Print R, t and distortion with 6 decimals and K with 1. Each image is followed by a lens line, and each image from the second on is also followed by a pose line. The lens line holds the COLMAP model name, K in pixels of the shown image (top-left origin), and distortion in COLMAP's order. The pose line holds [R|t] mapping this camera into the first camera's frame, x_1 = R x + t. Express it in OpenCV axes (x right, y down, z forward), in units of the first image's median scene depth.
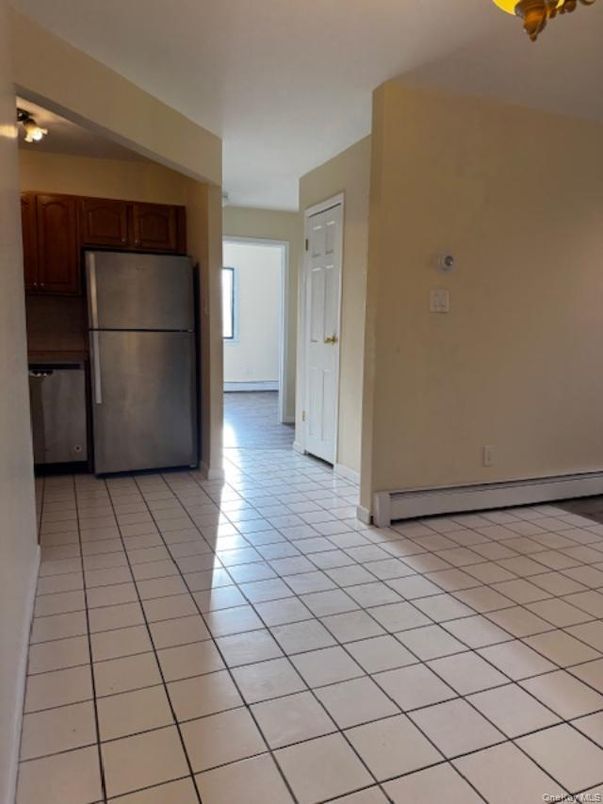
lens RADIAL K [[560.0, 0, 301.0], [0, 560.0, 407.9], [0, 0, 1]] dist [0.035372, -0.034830]
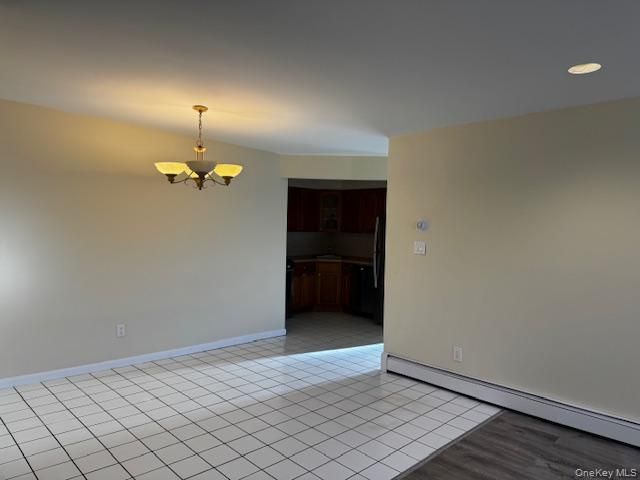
lens RADIAL K [[445.8, 0, 322.0], [0, 445.8, 243.6], [0, 0, 1]] dist [0.035372, -0.034830]
pose [[0.360833, 0.024610, -0.932306, 1.391734], [-0.138778, 0.989939, -0.027581, -0.125950], [0.922247, 0.139335, 0.360618, 0.248451]]
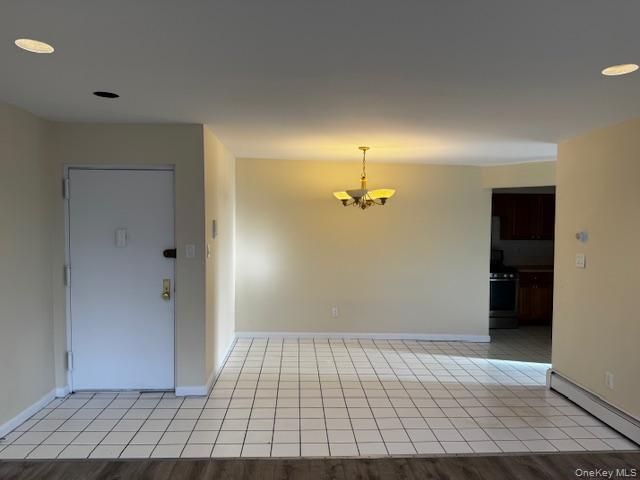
lens RADIAL K [[445.8, 0, 313.9], [0, 445.8, 241.5], [0, 0, 1]] dist [0.035372, -0.034830]
pose [[-0.360331, 0.007787, -0.932792, 1.673824], [-0.139227, 0.988316, 0.062033, -0.215852], [0.922376, 0.152222, -0.355036, 0.758429]]
